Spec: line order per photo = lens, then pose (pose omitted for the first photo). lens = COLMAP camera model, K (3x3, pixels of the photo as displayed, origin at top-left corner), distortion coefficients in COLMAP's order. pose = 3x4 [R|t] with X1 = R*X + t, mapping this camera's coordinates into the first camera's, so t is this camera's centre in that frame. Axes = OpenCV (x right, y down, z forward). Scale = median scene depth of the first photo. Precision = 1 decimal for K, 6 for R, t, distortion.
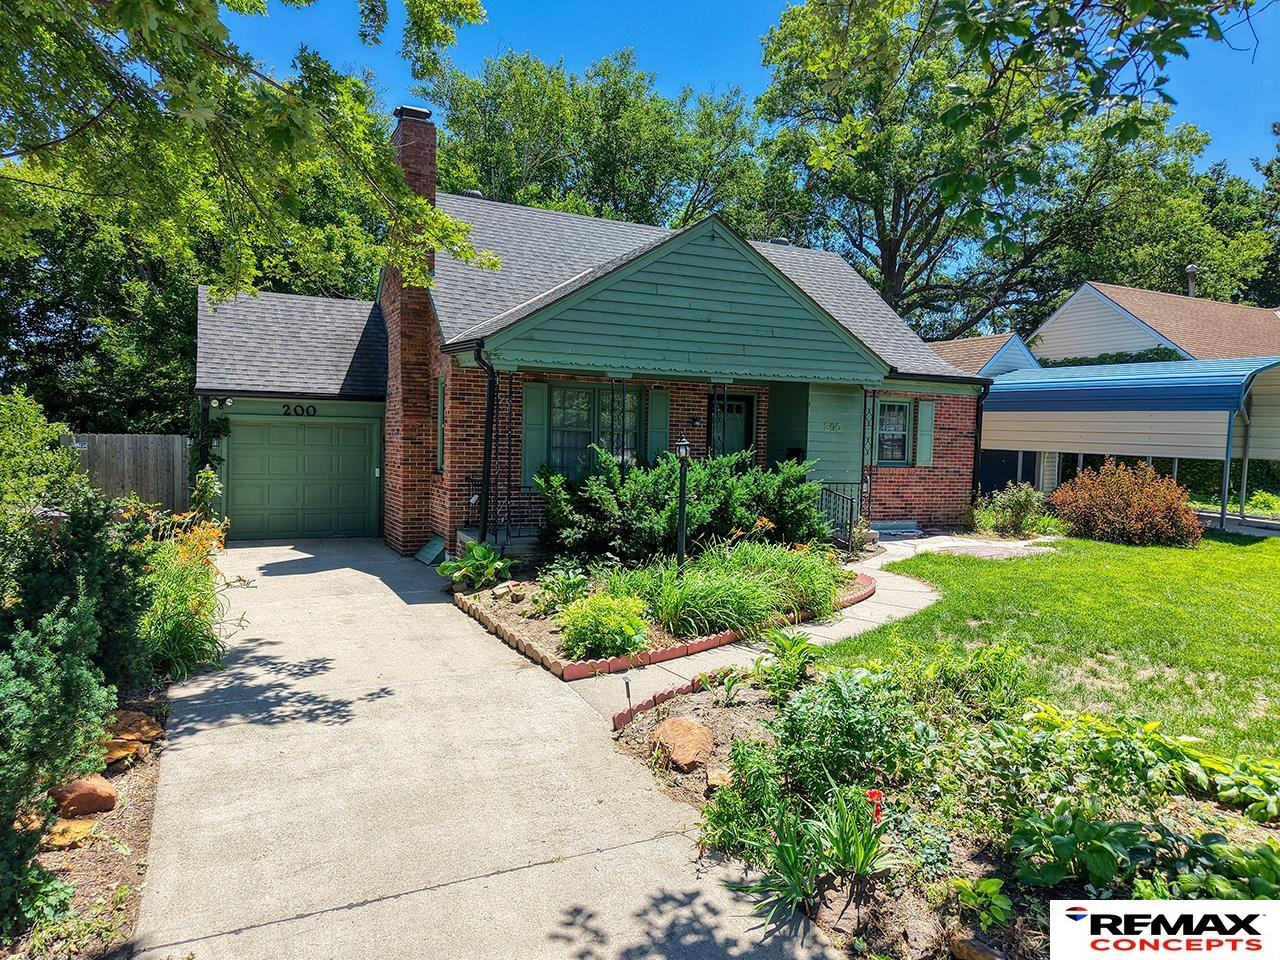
lens RADIAL K [[859.8, 0, 640.0], [0, 859.8, 480.0], [0, 0, 1]] dist [-0.000082, -0.001910]
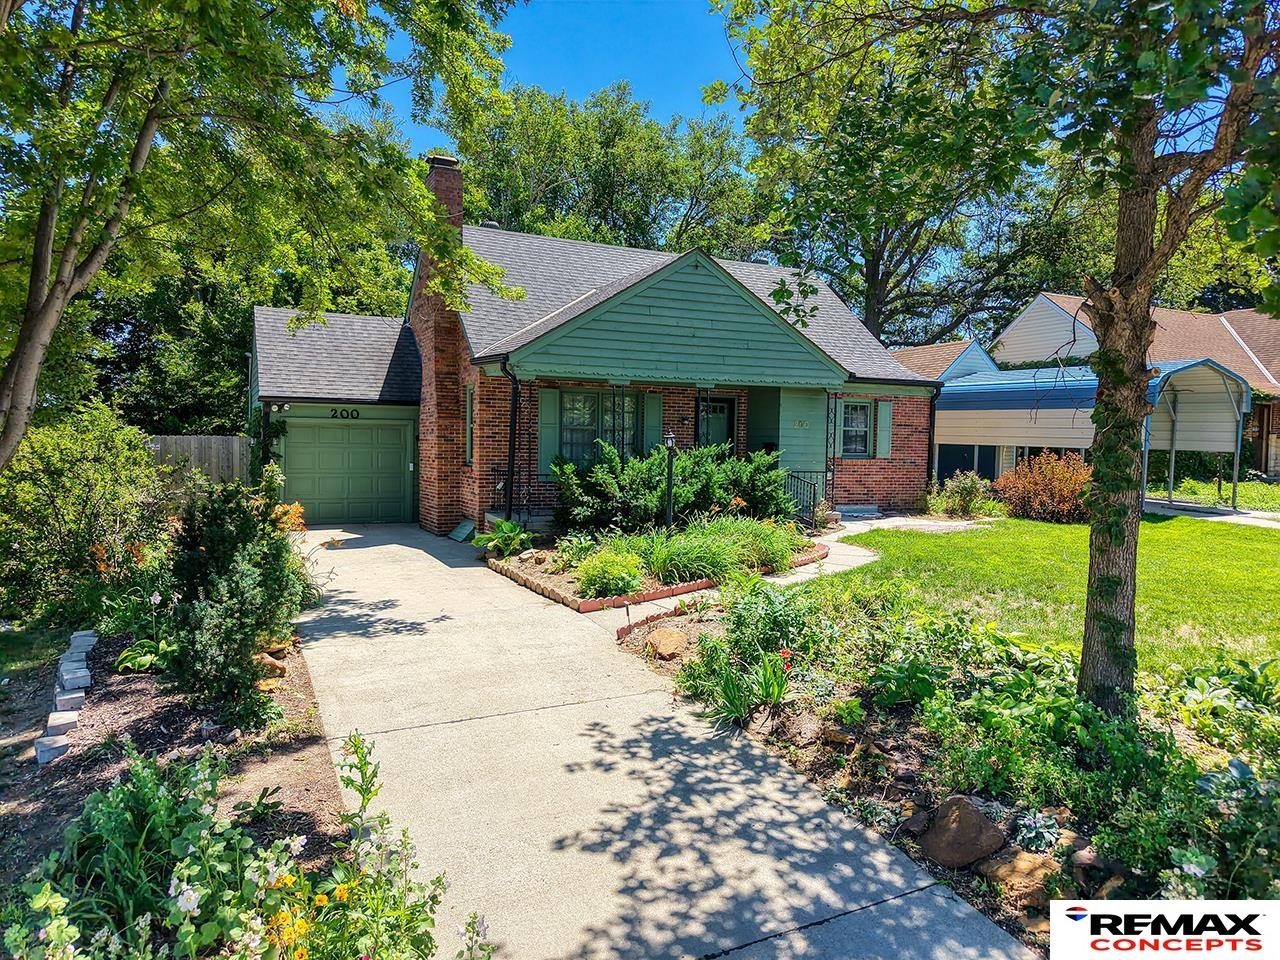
lens RADIAL K [[859.8, 0, 640.0], [0, 859.8, 480.0], [0, 0, 1]] dist [-0.000082, -0.001910]
pose [[0.999968, -0.007938, -0.000324, 0.003900], [0.007937, 0.999962, -0.003716, 0.018075], [0.000354, 0.003714, 0.999993, -0.184763]]
